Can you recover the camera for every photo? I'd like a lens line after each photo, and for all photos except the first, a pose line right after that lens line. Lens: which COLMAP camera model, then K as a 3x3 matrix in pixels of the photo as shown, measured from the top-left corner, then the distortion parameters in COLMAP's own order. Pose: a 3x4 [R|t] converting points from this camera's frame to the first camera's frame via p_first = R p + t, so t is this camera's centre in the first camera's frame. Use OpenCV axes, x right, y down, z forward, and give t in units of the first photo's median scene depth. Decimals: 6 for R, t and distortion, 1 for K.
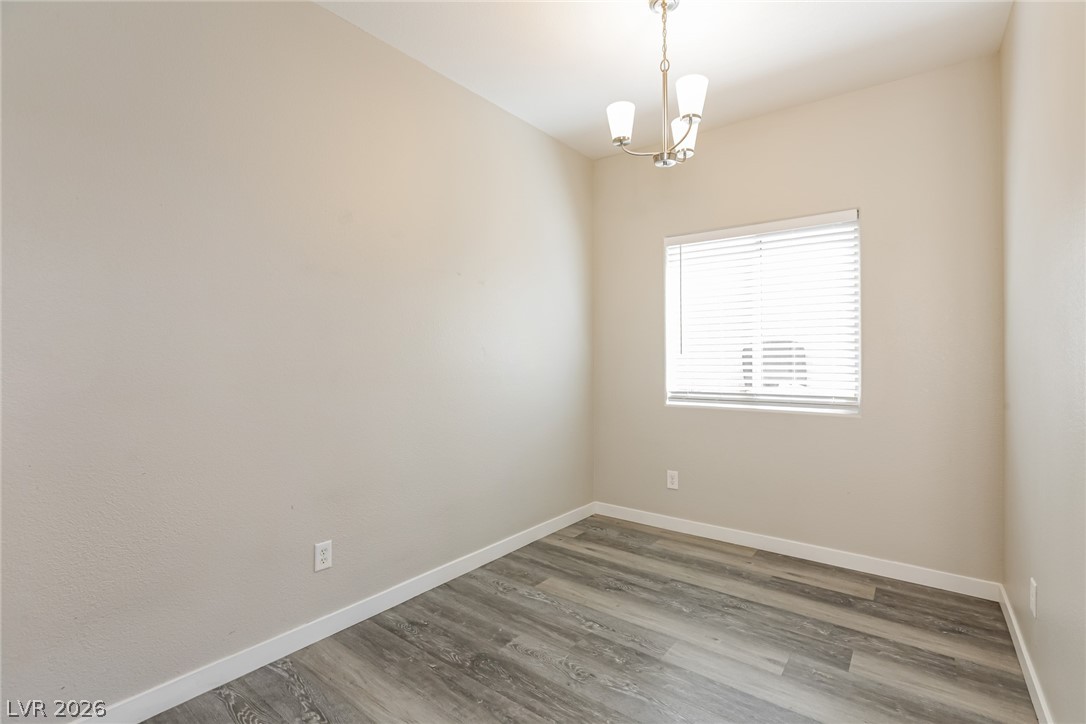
lens RADIAL K [[497.1, 0, 548.2], [0, 497.1, 354.9], [0, 0, 1]] dist [-0.029812, 0.005073]
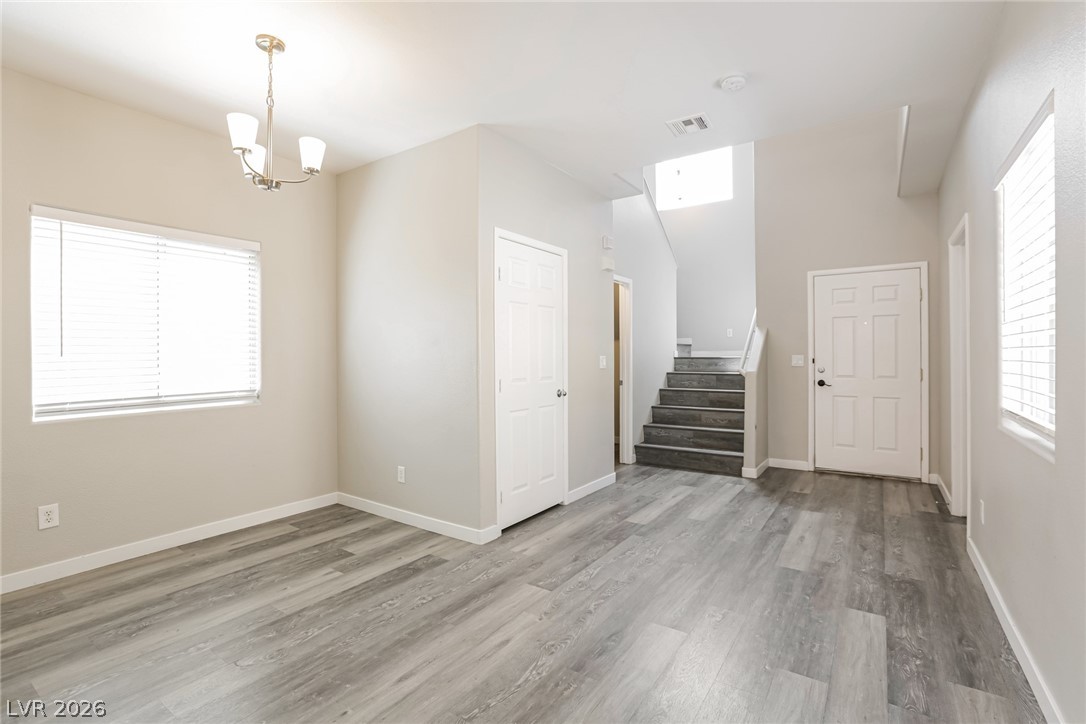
lens RADIAL K [[497.1, 0, 549.0], [0, 497.1, 357.5], [0, 0, 1]] dist [-0.029812, 0.005073]
pose [[-0.061592, -0.005883, 0.998084, -0.764529], [0.005607, 0.999965, 0.006240, 0.000148], [-0.998086, 0.005981, -0.061557, 0.348598]]
